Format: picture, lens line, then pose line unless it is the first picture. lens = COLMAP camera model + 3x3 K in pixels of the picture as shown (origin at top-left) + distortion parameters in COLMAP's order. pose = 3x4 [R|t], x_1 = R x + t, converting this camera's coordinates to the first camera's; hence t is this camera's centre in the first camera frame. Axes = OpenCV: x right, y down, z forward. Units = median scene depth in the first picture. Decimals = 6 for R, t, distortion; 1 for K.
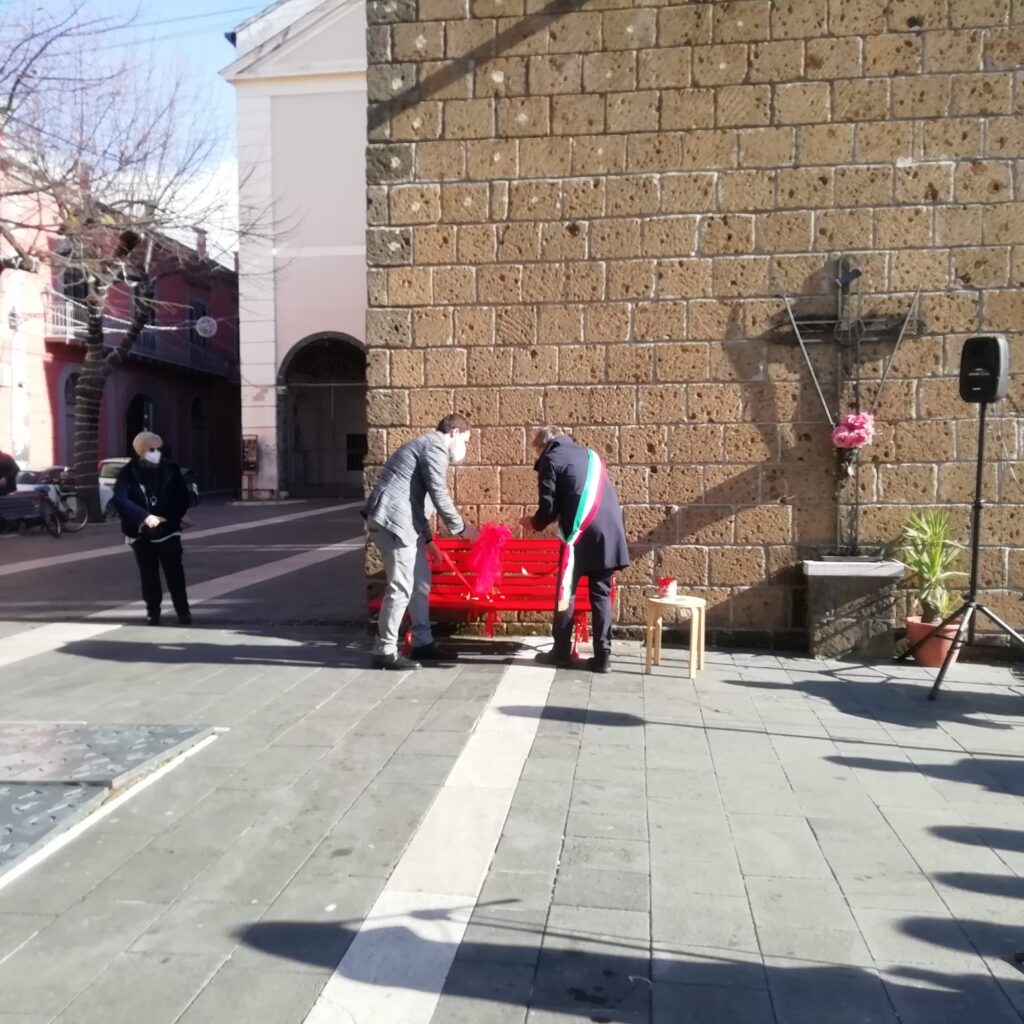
lens RADIAL K [[1015.3, 0, 528.3], [0, 1015.3, 517.0], [0, 0, 1]] dist [0.067003, -0.086907]
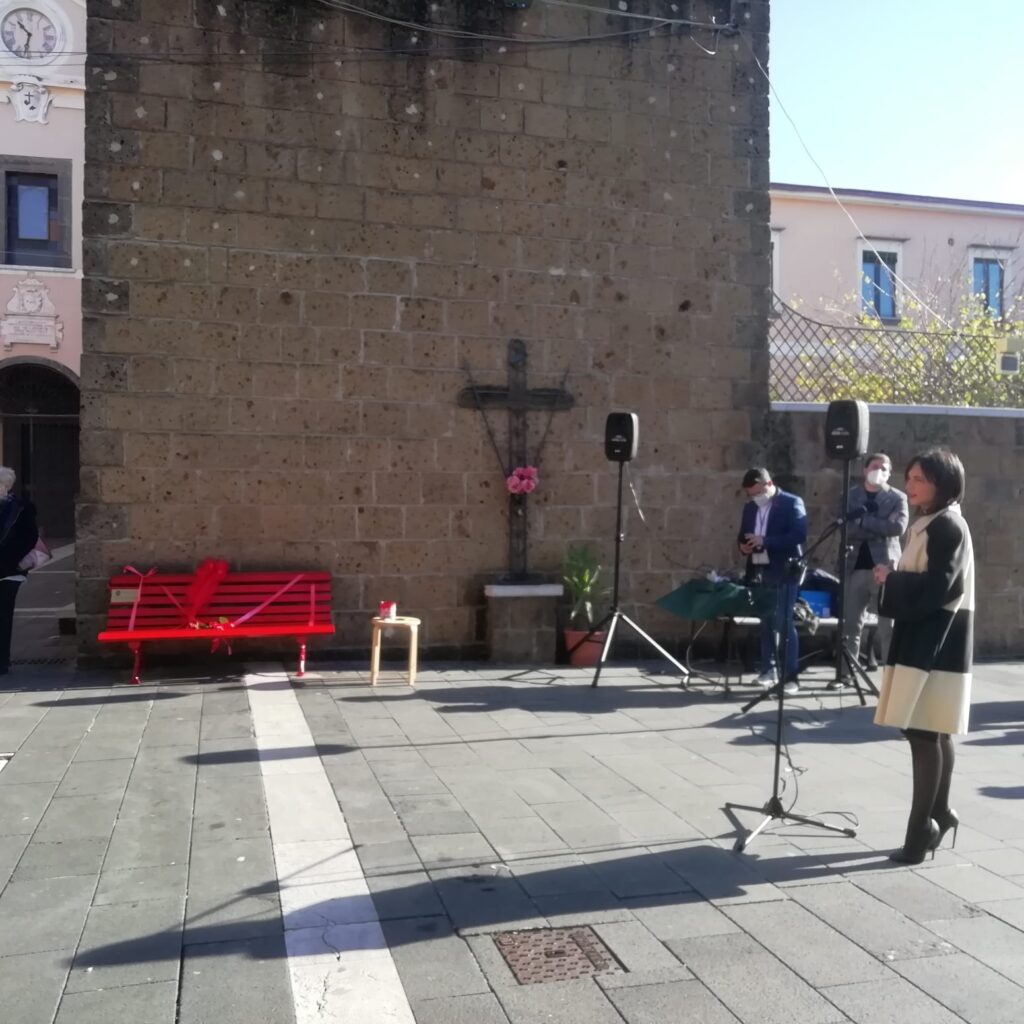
lens RADIAL K [[1017.3, 0, 515.8], [0, 1017.3, 507.2], [0, 0, 1]] dist [0.054080, -0.065110]
pose [[0.922514, 0.008469, 0.385871, -0.162716], [0.010738, 0.998809, -0.047594, 0.007192], [-0.385815, 0.048049, 0.921324, -0.132529]]
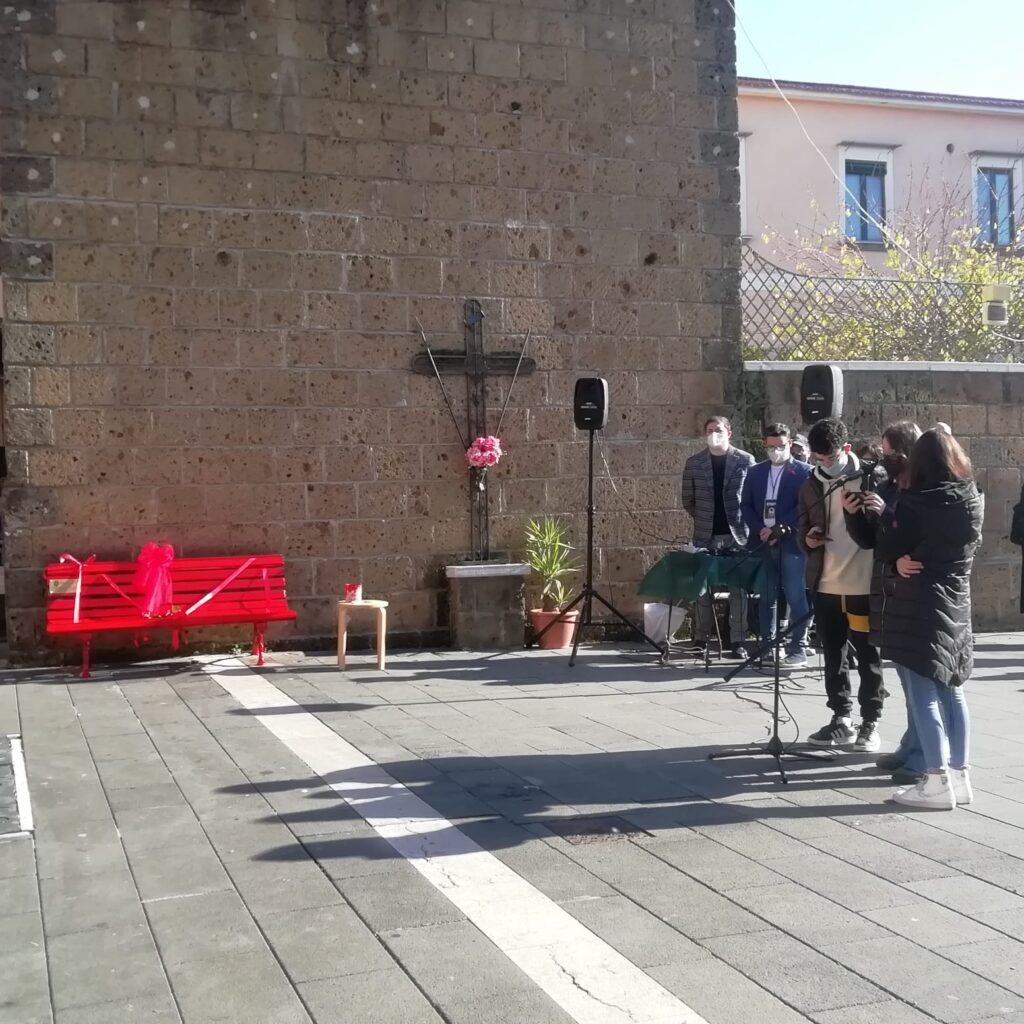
lens RADIAL K [[1369.7, 0, 516.5], [0, 1369.7, 512.6], [0, 0, 1]] dist [0.071811, -0.090642]
pose [[0.886306, -0.022859, 0.462536, -0.356107], [0.038638, 0.998949, -0.024668, 0.023214], [-0.461486, 0.039735, 0.886257, -0.374038]]
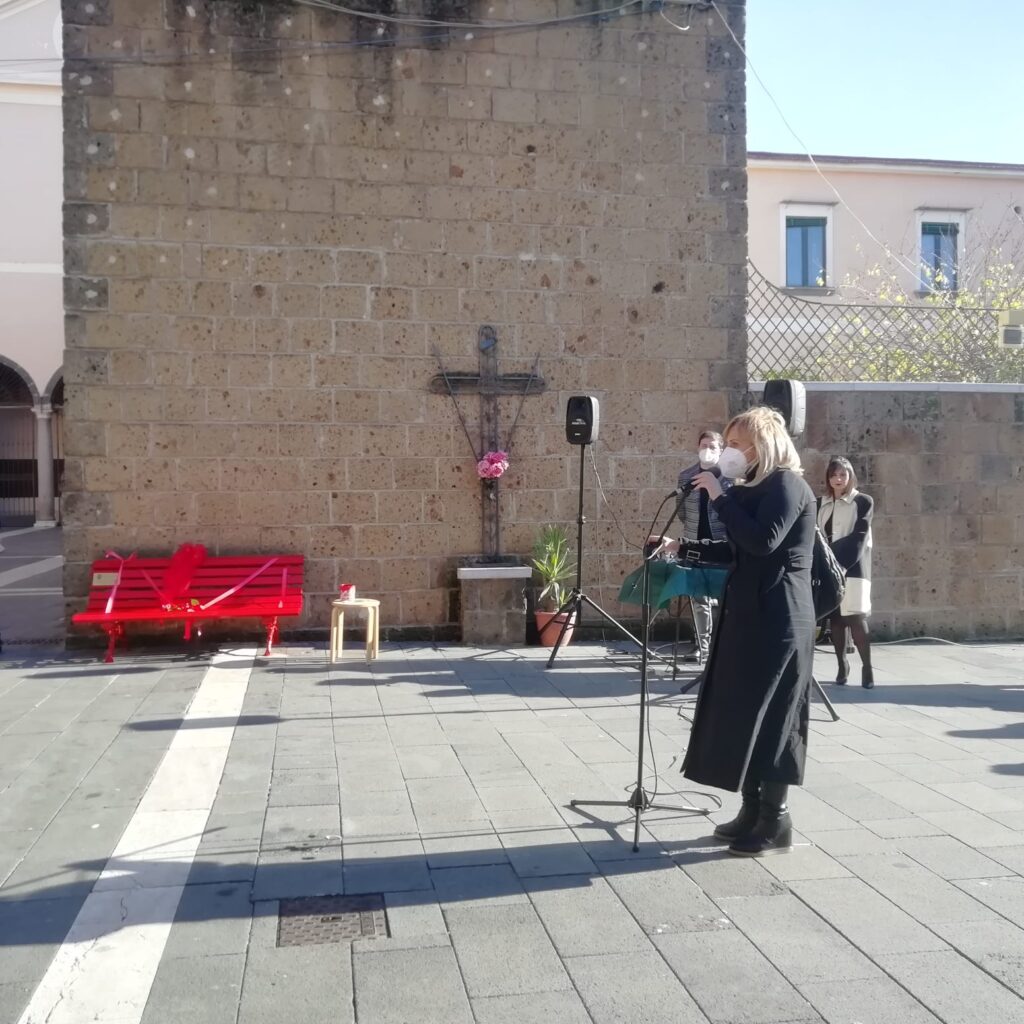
lens RADIAL K [[1005.3, 0, 518.0], [0, 1005.3, 514.6], [0, 0, 1]] dist [0.057540, -0.050527]
pose [[0.952640, -0.009057, 0.303965, -0.030163], [0.017508, 0.999532, -0.025089, 0.009560], [-0.303595, 0.029223, 0.952353, -0.189018]]
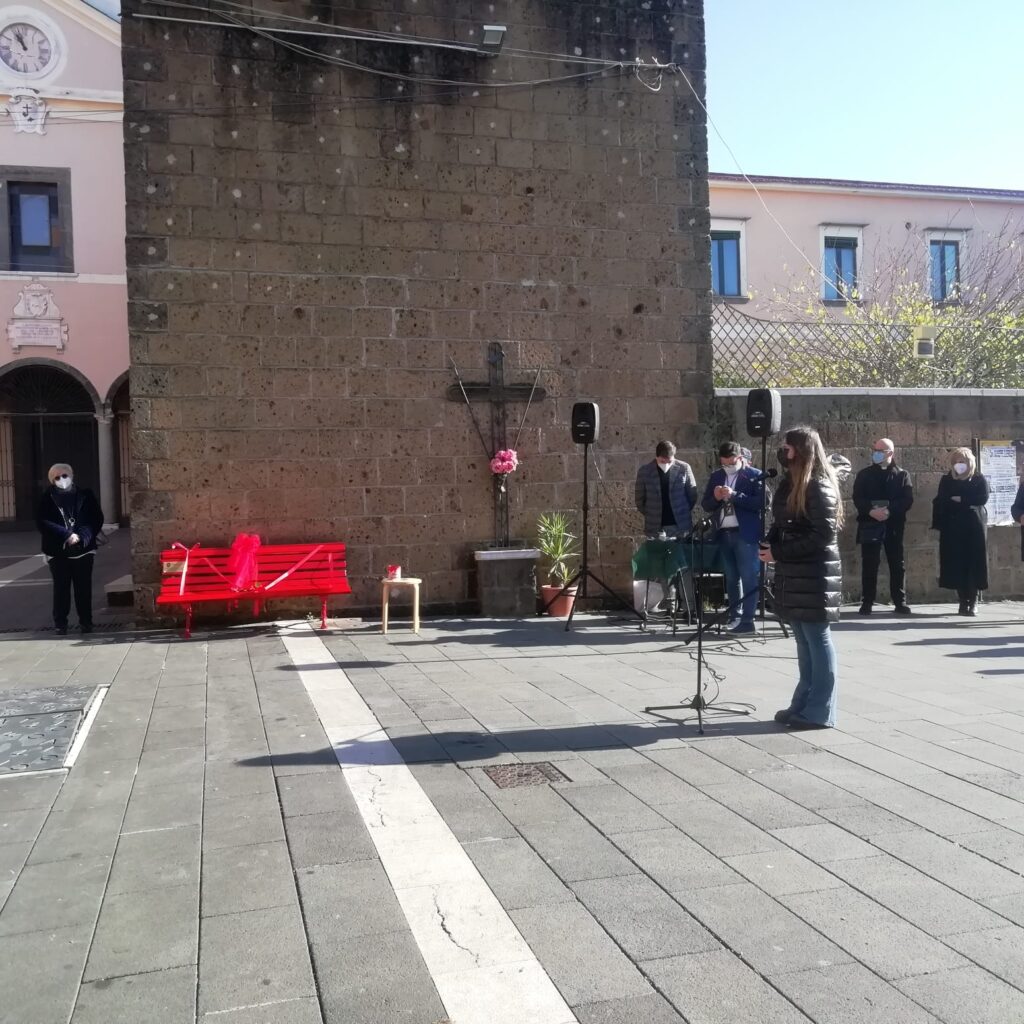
lens RADIAL K [[1012.9, 0, 514.7], [0, 1012.9, 510.8], [0, 0, 1]] dist [0.064314, -0.078748]
pose [[0.919301, -0.025770, 0.392710, -0.234903], [0.039728, 0.998833, -0.027456, 0.026164], [-0.391544, 0.040842, 0.919252, -0.333348]]
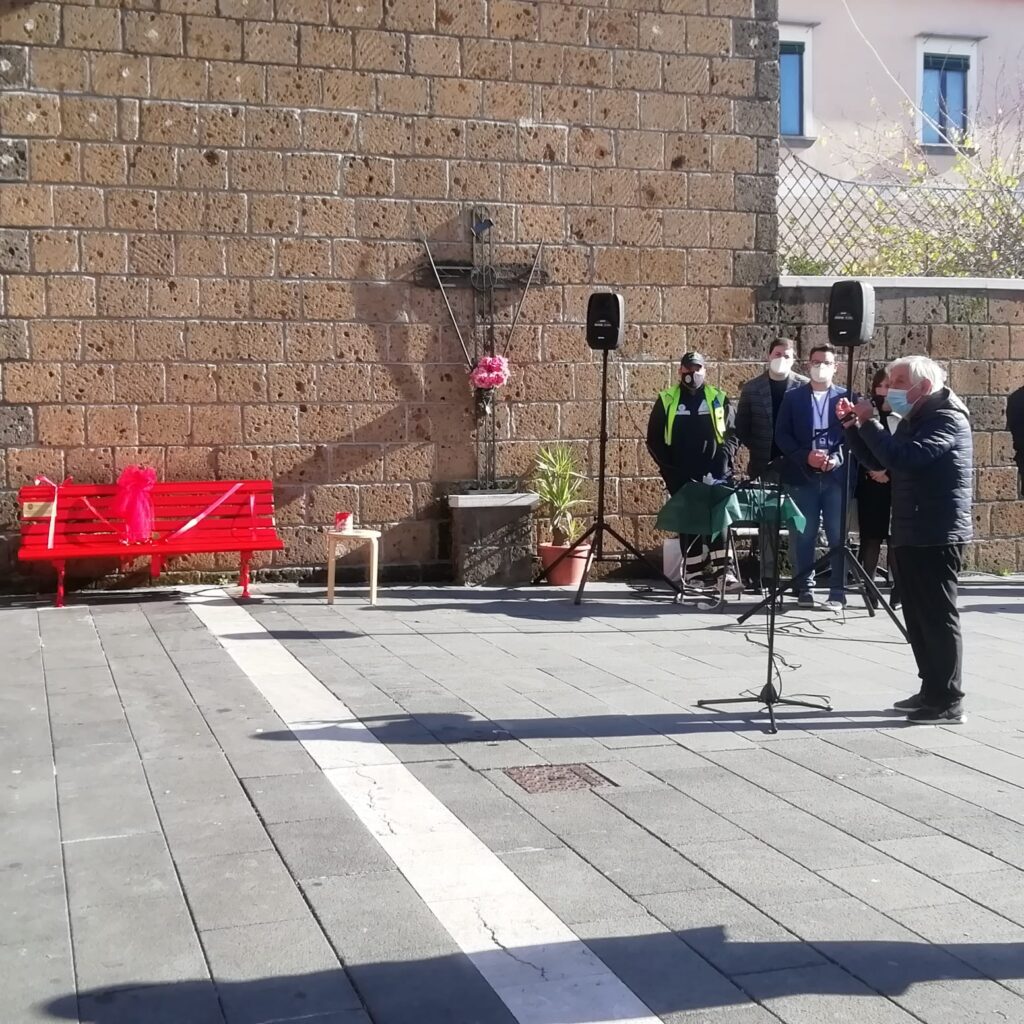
lens RADIAL K [[1471.2, 0, 517.2], [0, 1471.2, 511.5], [0, 0, 1]] dist [0.074274, -0.116765]
pose [[0.903347, -0.032121, 0.427706, -0.311477], [0.024058, 0.999417, 0.024245, 0.024241], [-0.428235, -0.011612, 0.903593, -0.393693]]
